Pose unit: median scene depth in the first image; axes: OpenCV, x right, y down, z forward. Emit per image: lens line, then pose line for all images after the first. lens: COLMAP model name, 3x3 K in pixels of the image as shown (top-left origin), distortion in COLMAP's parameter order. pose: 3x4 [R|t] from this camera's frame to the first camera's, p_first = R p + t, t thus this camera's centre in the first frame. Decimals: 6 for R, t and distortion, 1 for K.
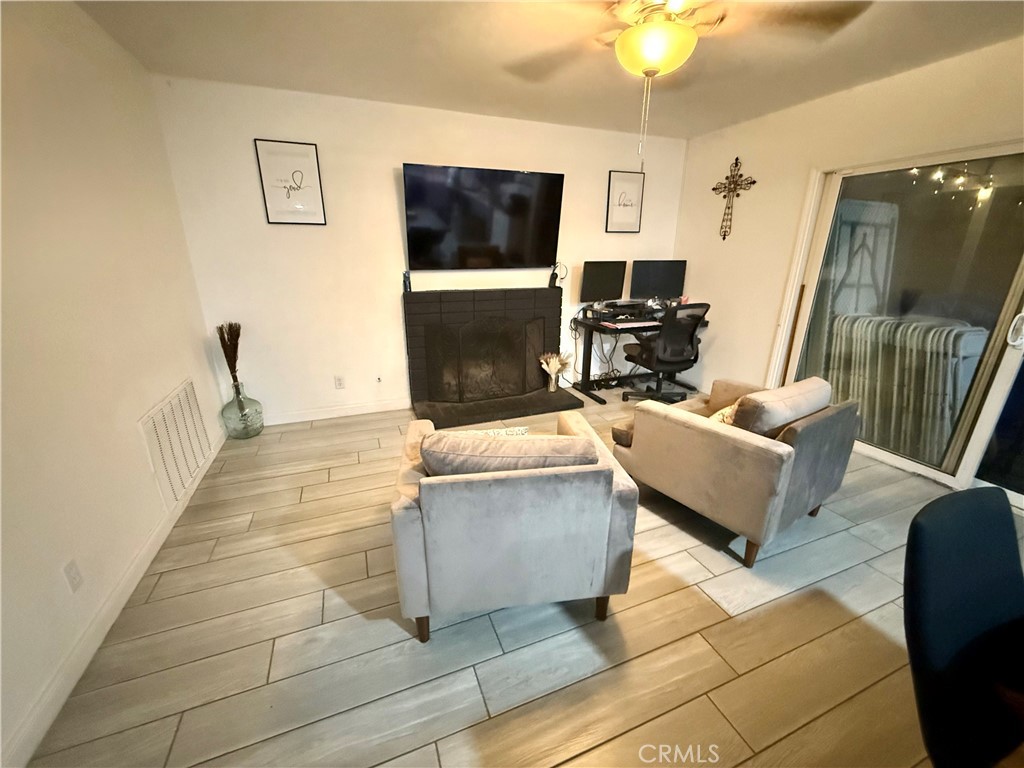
lens RADIAL K [[407.3, 0, 505.6], [0, 407.3, 384.3], [0, 0, 1]] dist [0.000030, -0.000269]
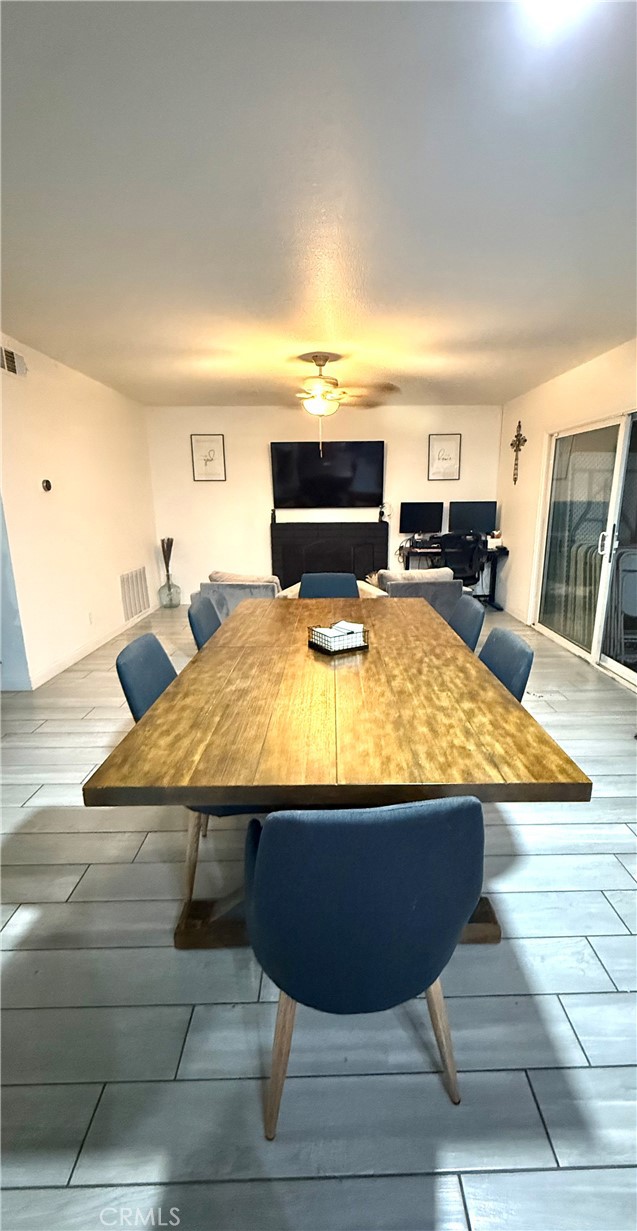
lens RADIAL K [[487.8, 0, 331.6], [0, 487.8, 616.0], [0, 0, 1]] dist [0.003961, 0.000077]
pose [[0.939613, 0.072605, -0.334449, 0.555376], [-0.098055, 0.993381, -0.059827, 0.189090], [0.327892, 0.089009, 0.940513, -0.553965]]
